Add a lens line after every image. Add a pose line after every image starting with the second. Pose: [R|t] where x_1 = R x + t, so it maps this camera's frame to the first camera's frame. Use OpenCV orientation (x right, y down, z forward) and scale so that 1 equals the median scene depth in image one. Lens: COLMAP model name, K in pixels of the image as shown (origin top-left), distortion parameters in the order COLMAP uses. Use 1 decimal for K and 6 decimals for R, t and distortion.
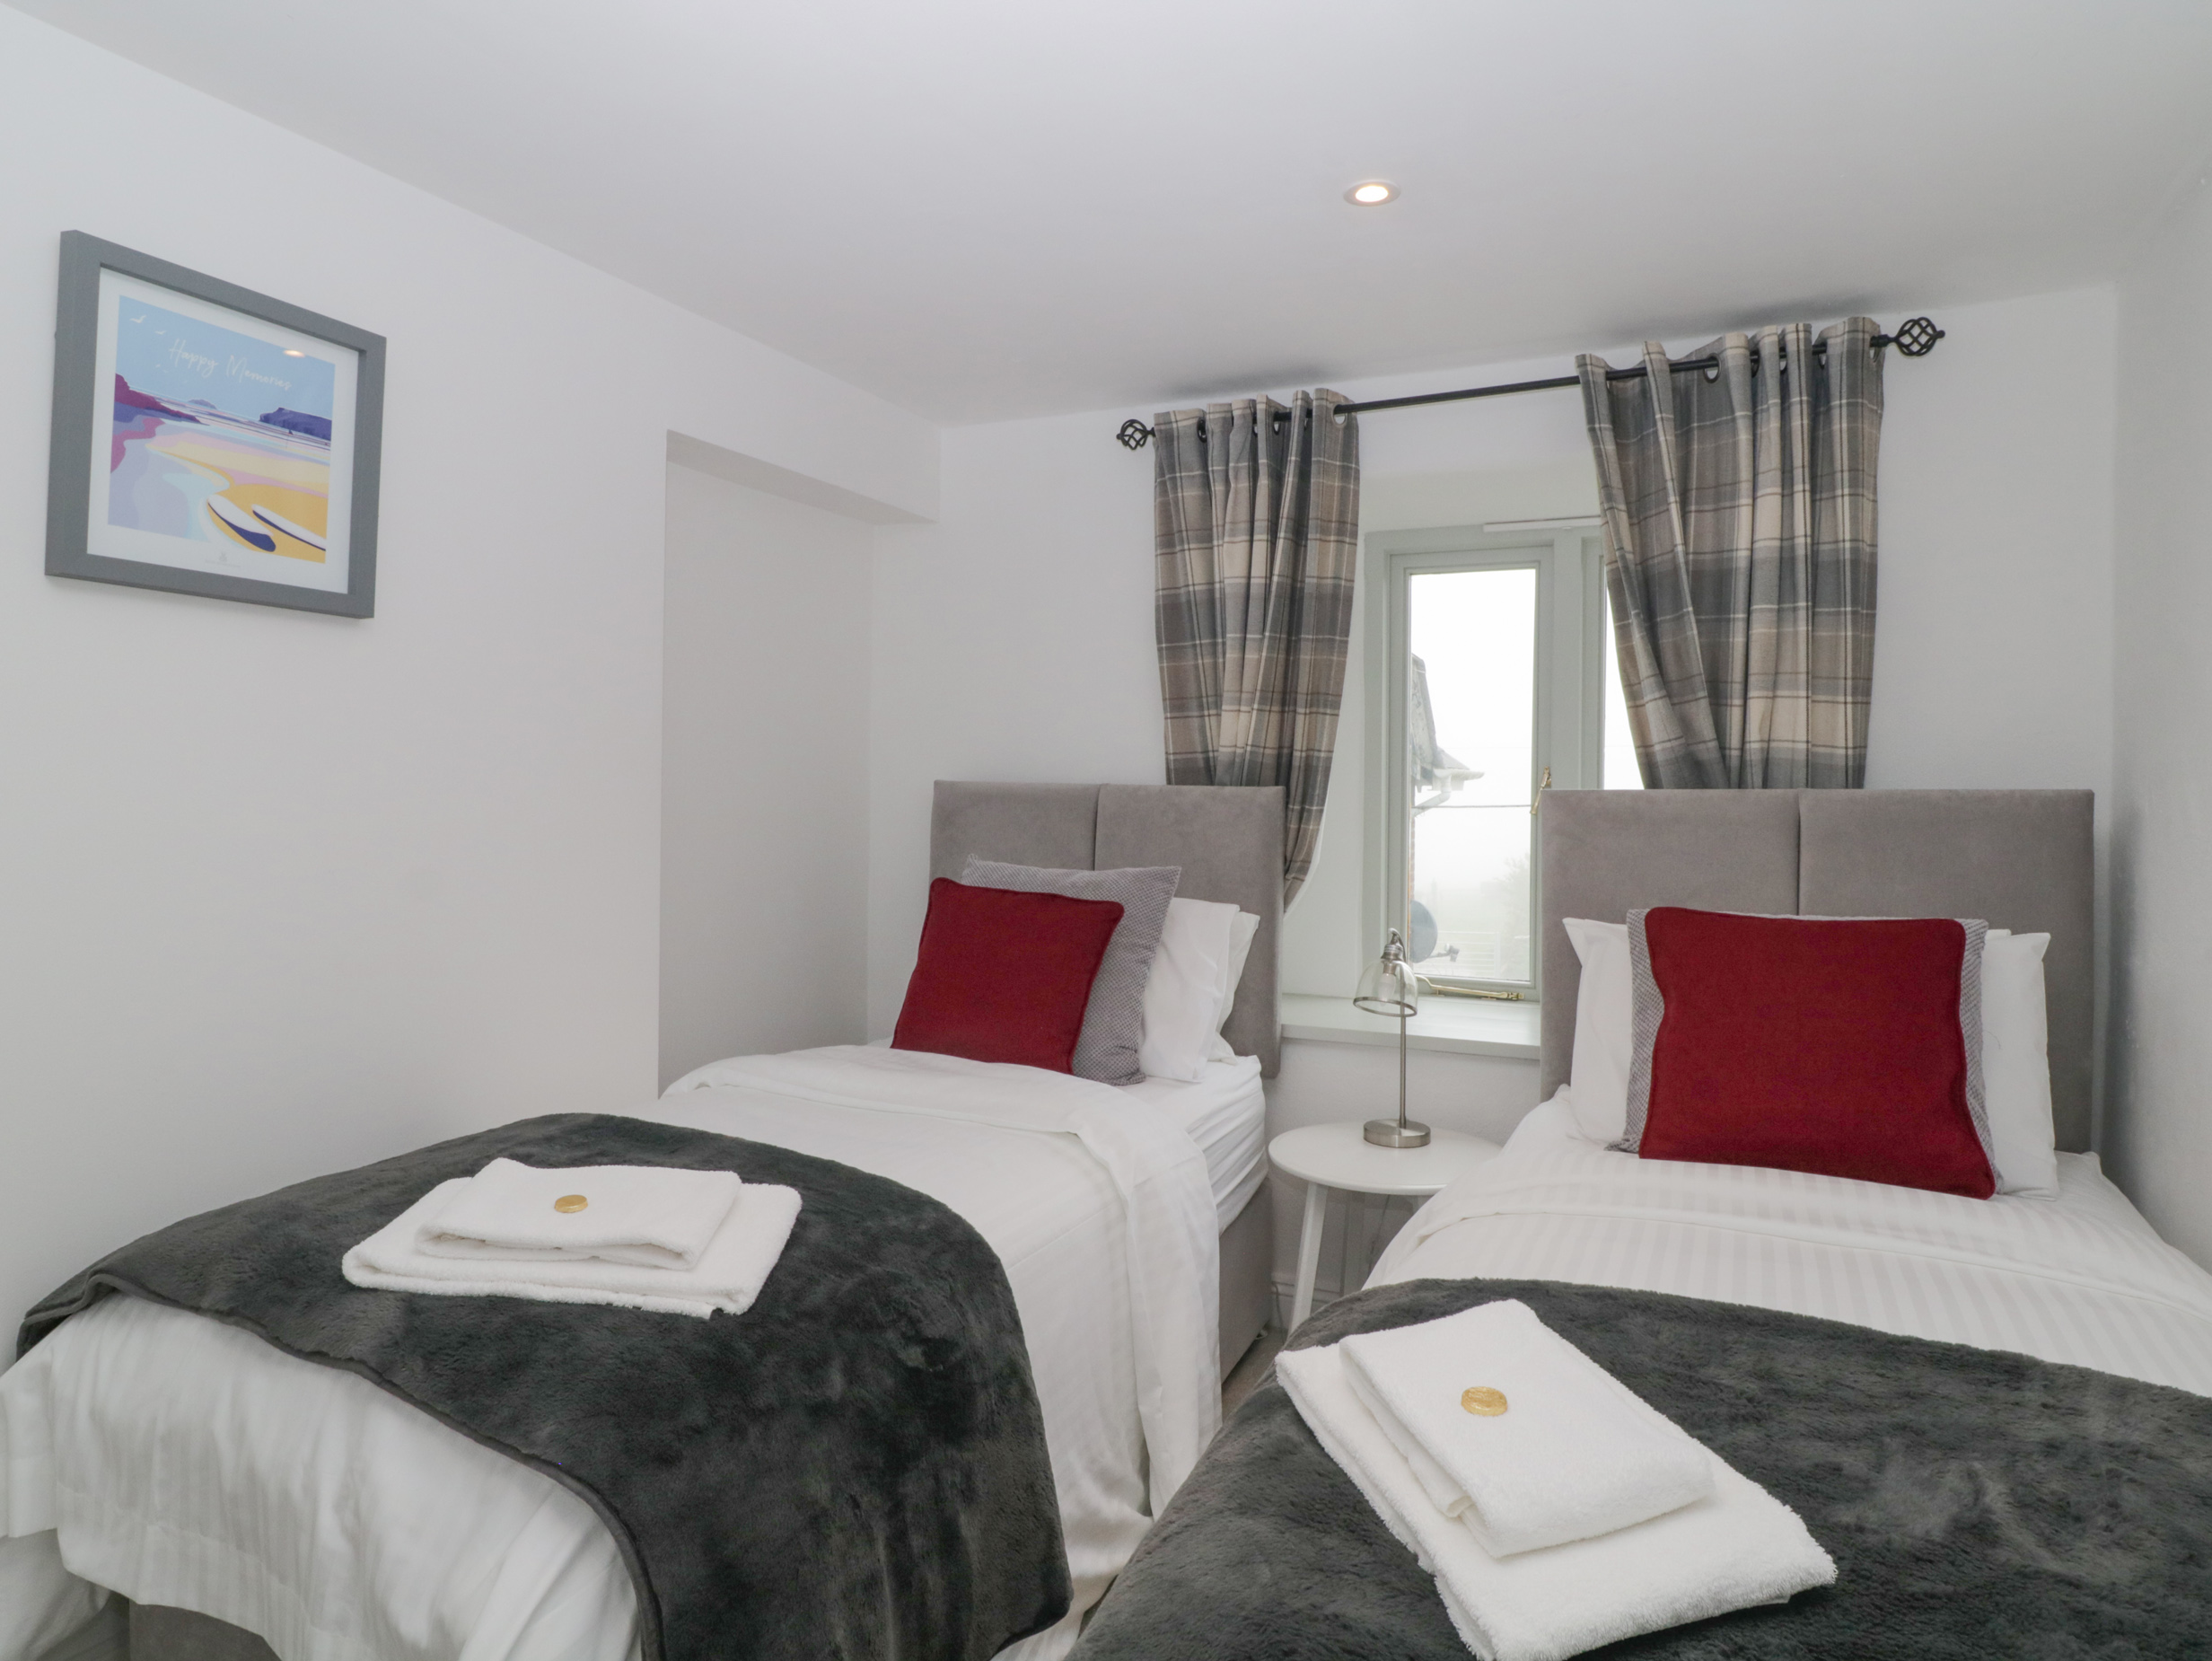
lens RADIAL K [[1312.0, 0, 1094.7], [0, 1312.0, 815.6], [0, 0, 1]] dist [-0.004021, -0.001064]
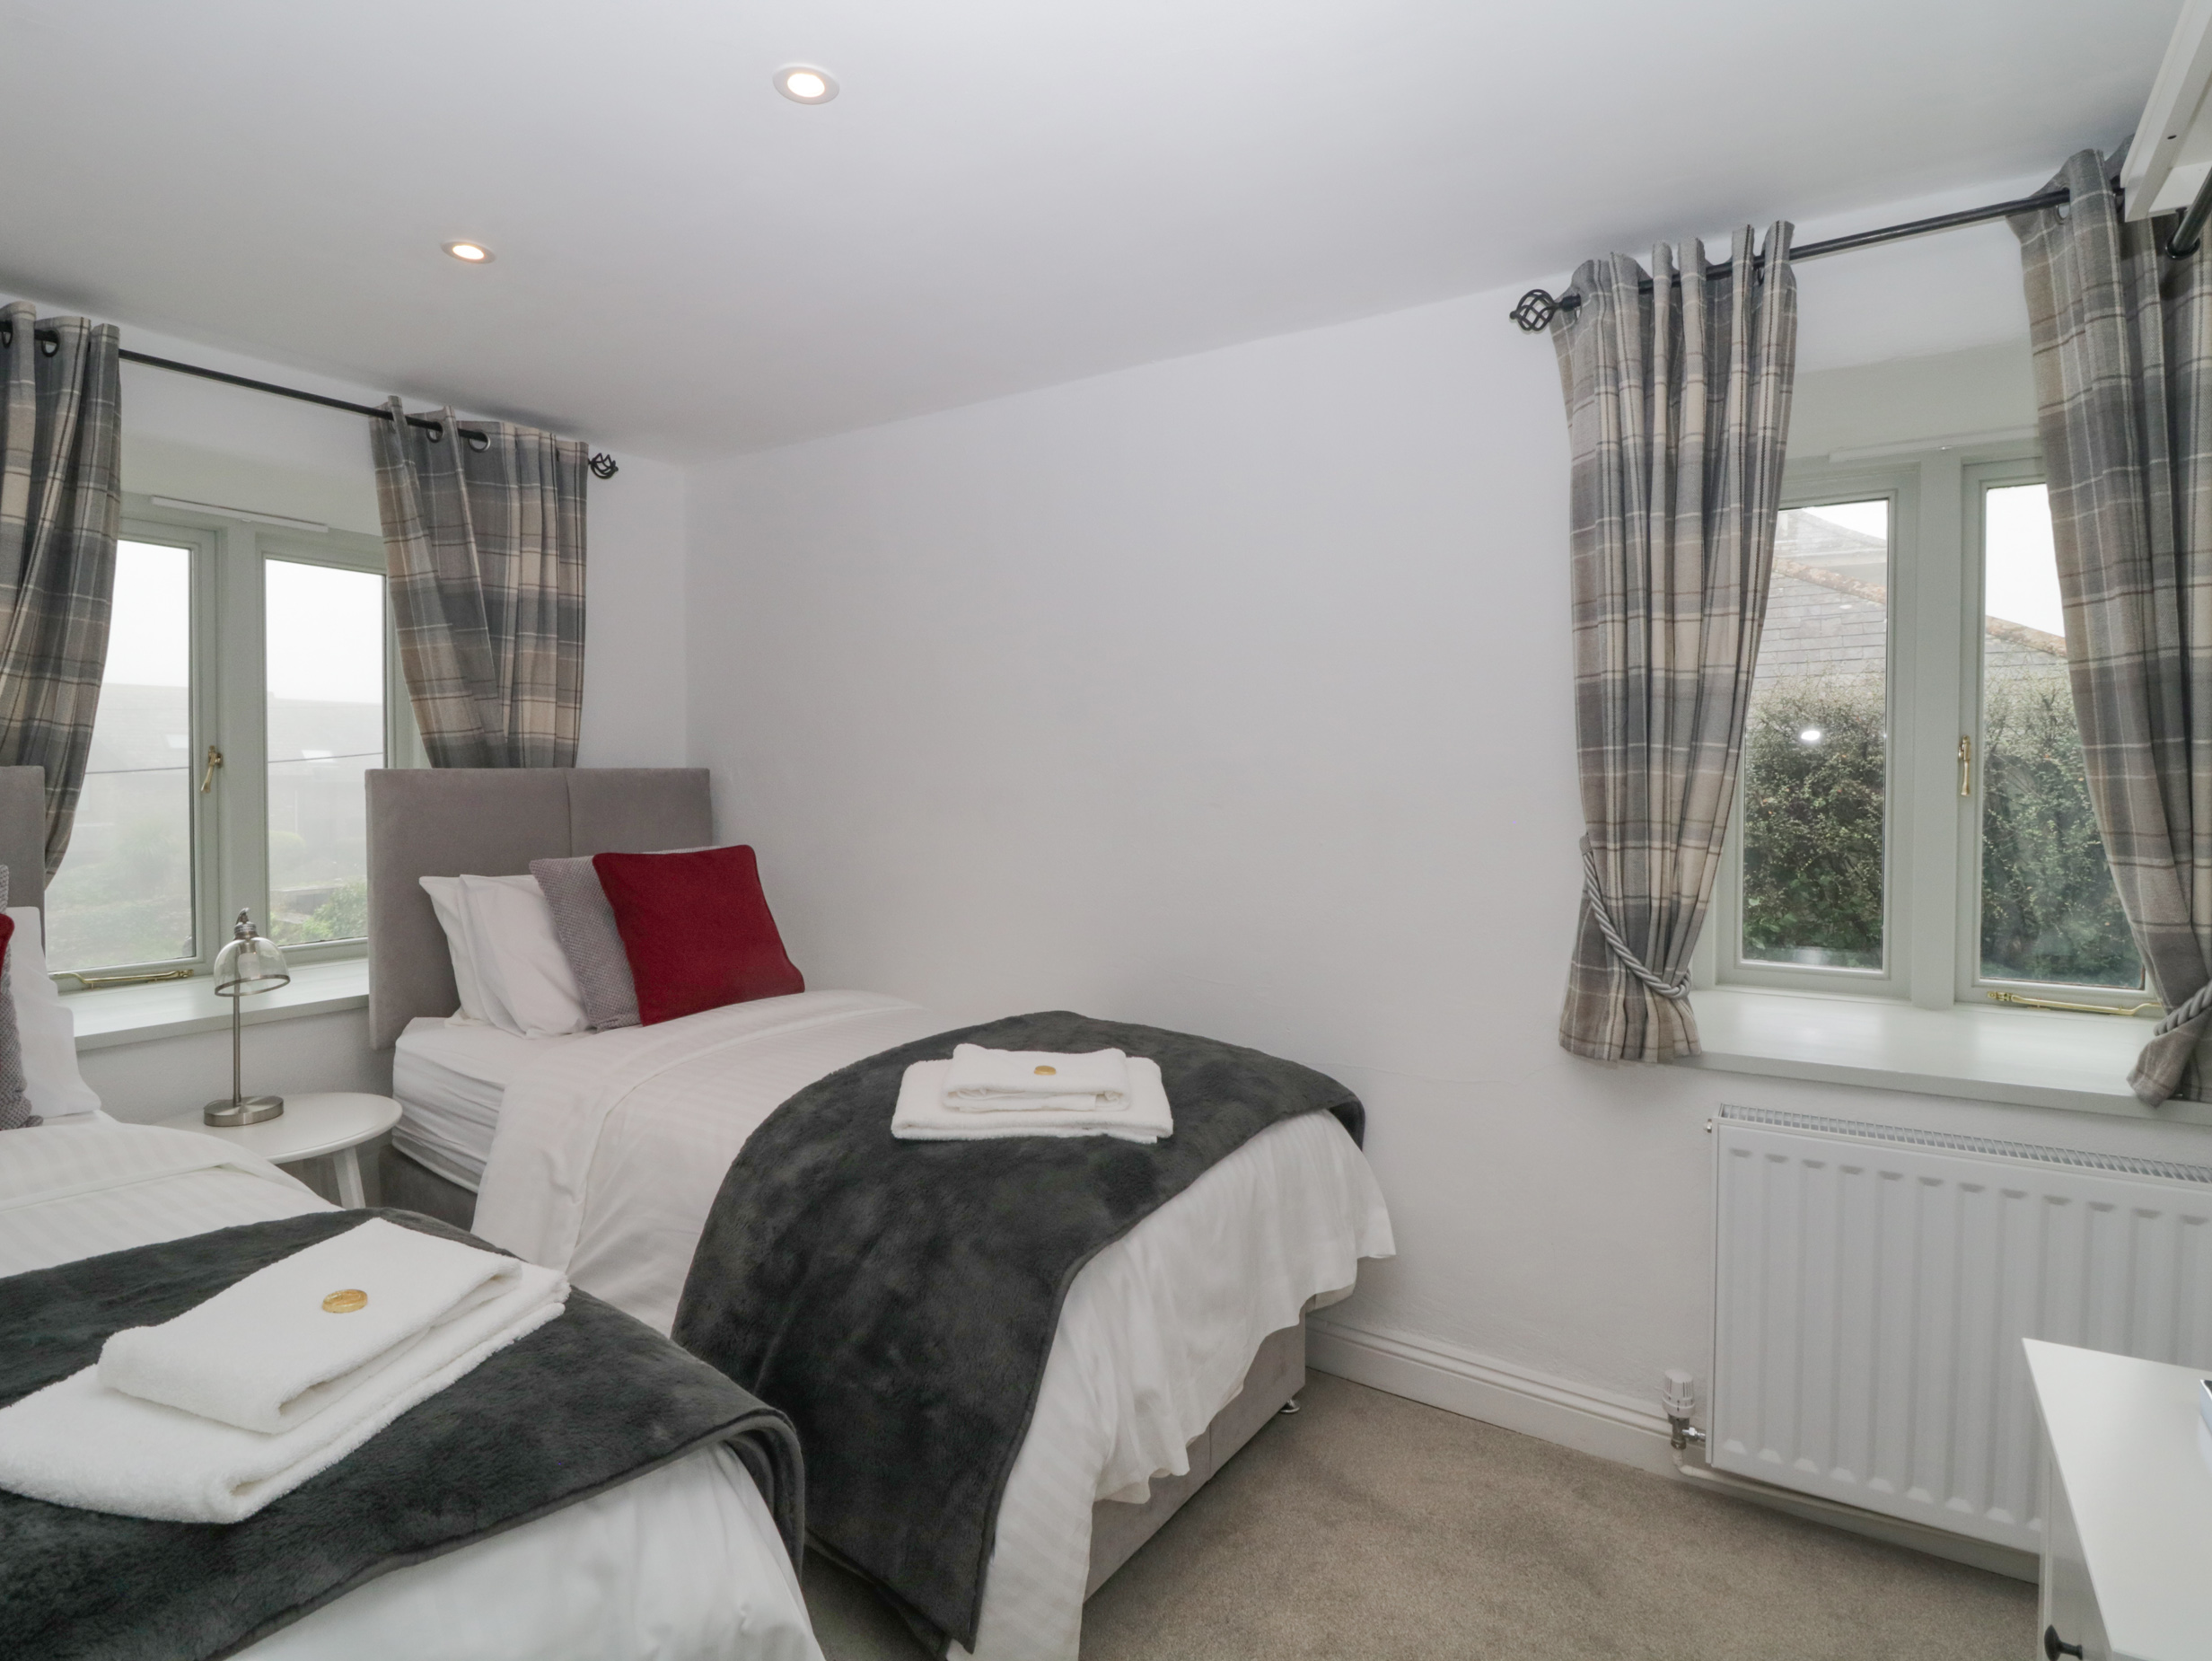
lens RADIAL K [[1147.2, 0, 1089.7], [0, 1147.2, 800.6], [0, 0, 1]] dist [0.001846, -0.014588]
pose [[0.171135, -0.026138, 0.984901, -0.558956], [0.016484, 0.999584, 0.023664, -0.005461], [-0.985110, 0.012186, 0.171494, 0.228300]]
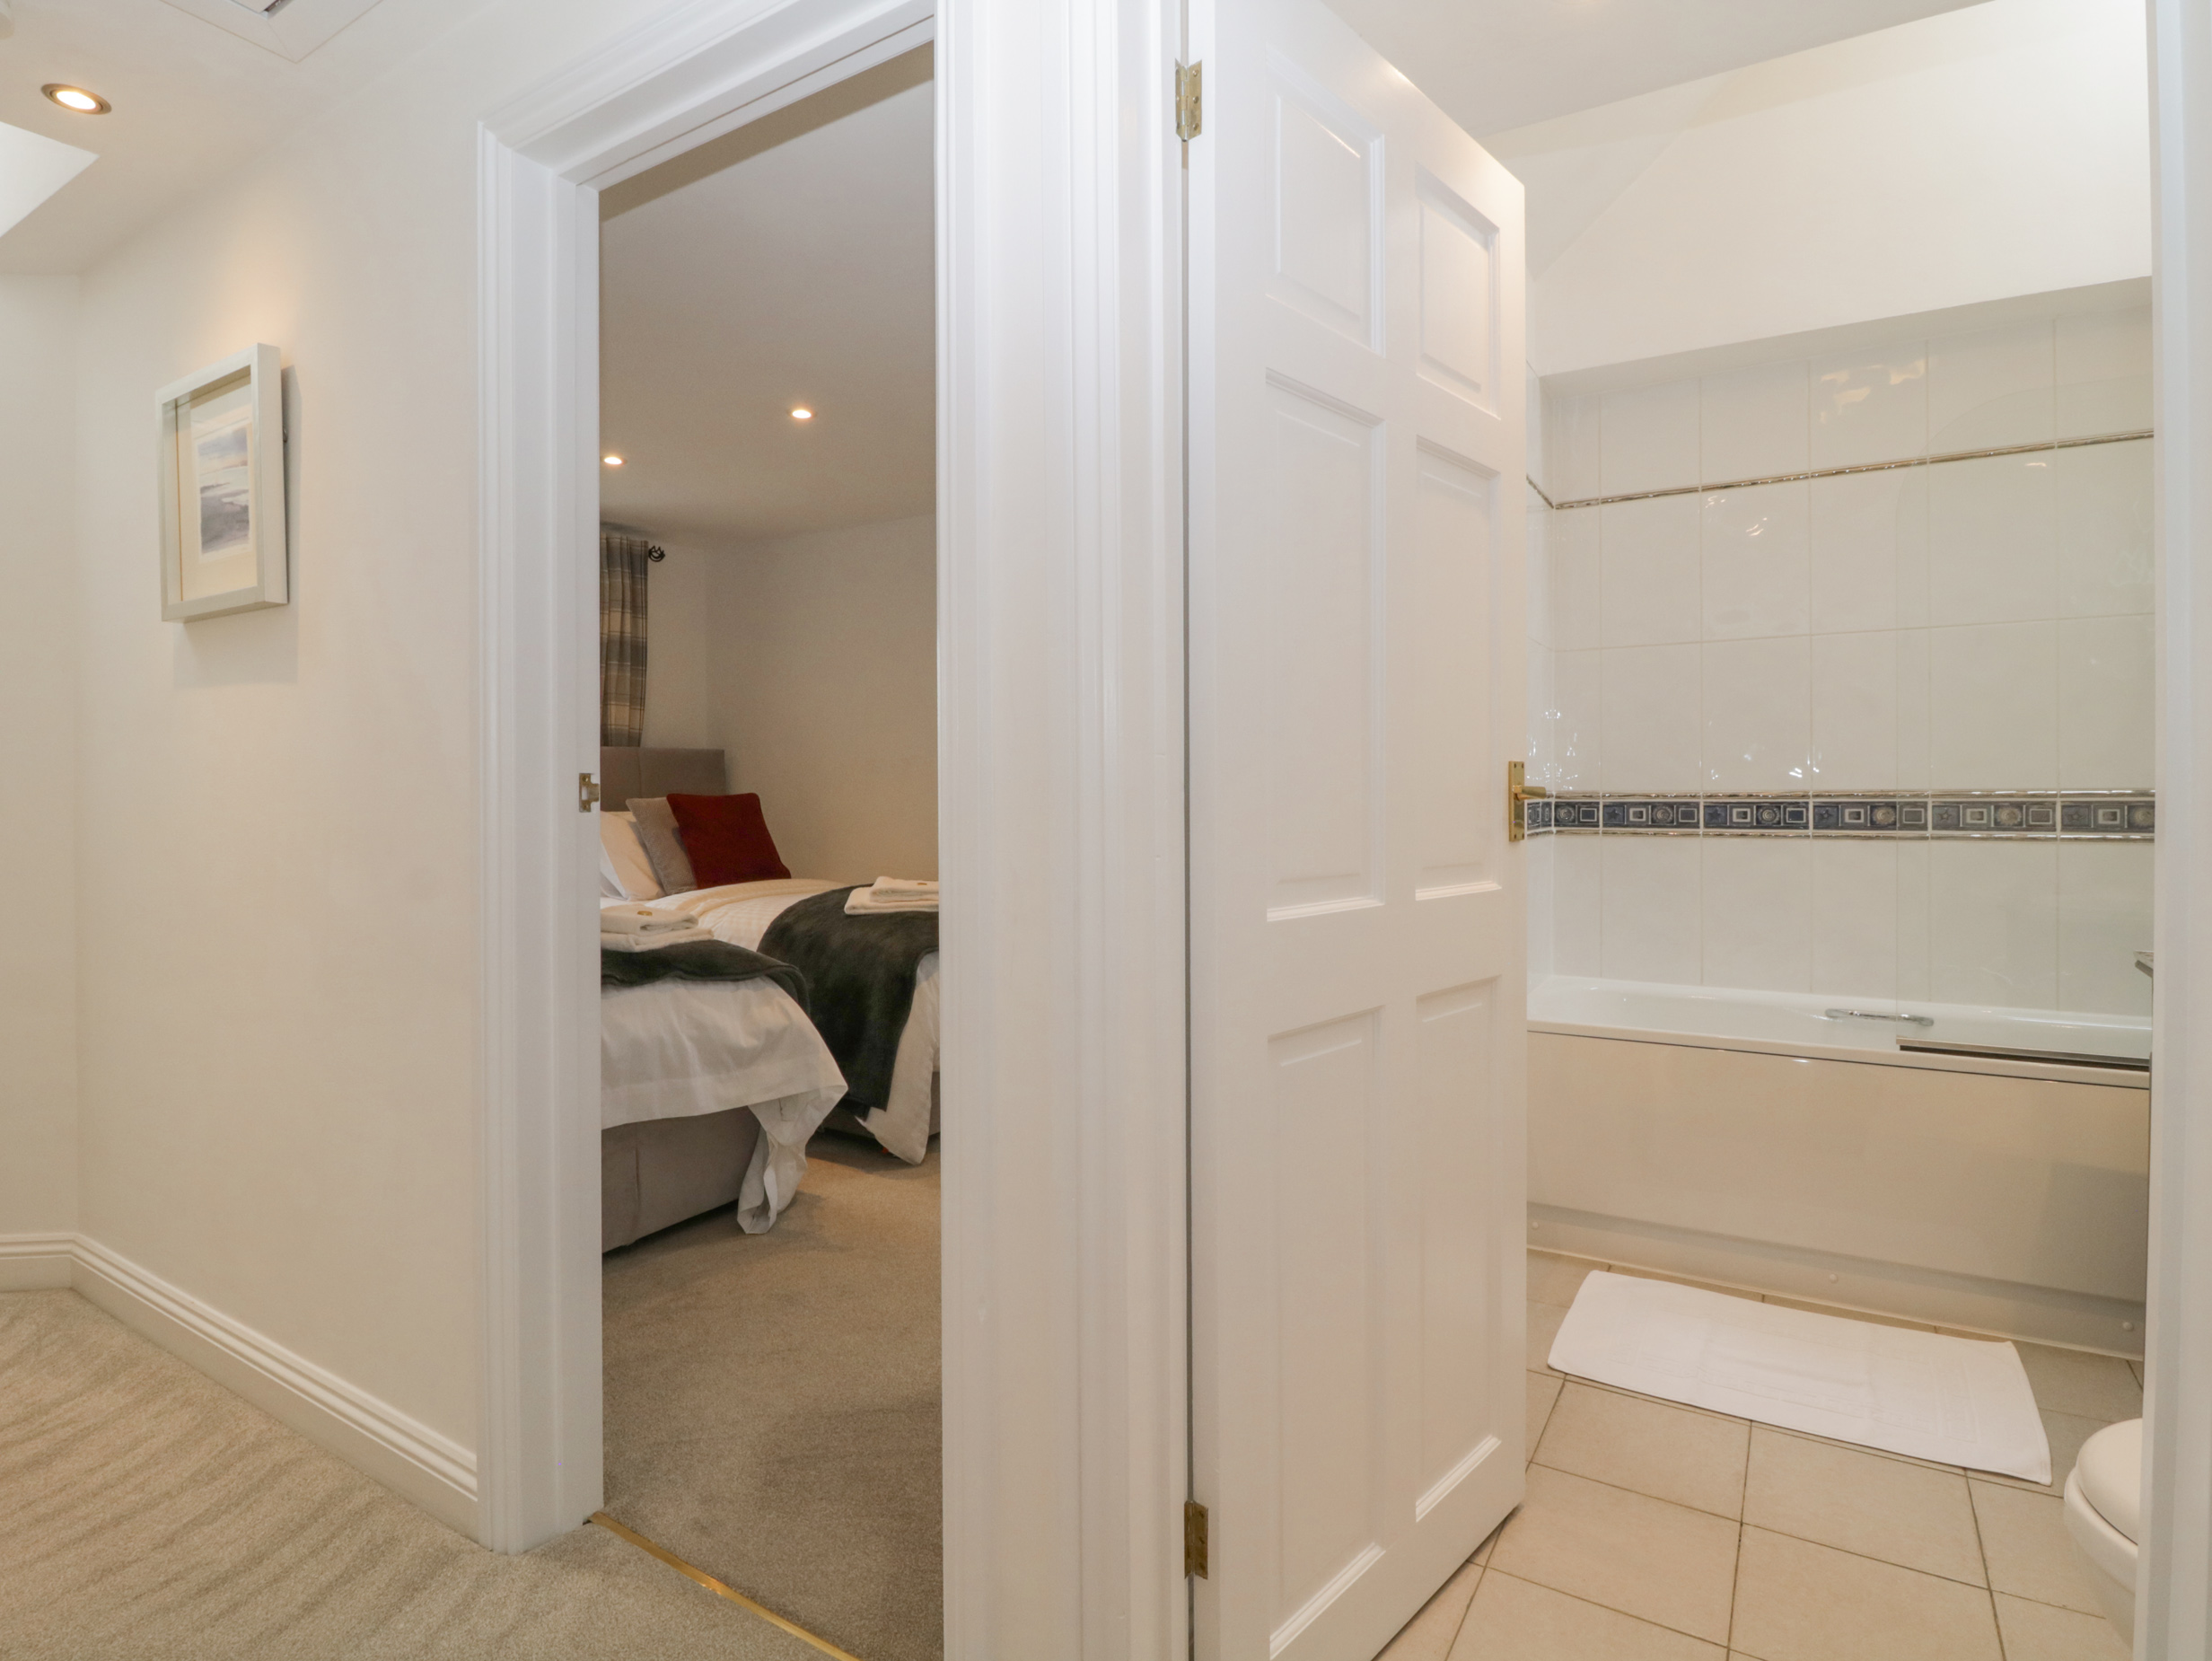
lens RADIAL K [[1147.2, 0, 1089.7], [0, 1147.2, 800.6], [0, 0, 1]] dist [0.001846, -0.014588]
pose [[0.132310, -0.023139, 0.990938, -1.258751], [0.021628, 0.999557, 0.020453, 0.046086], [-0.990972, 0.018725, 0.132752, -0.021165]]
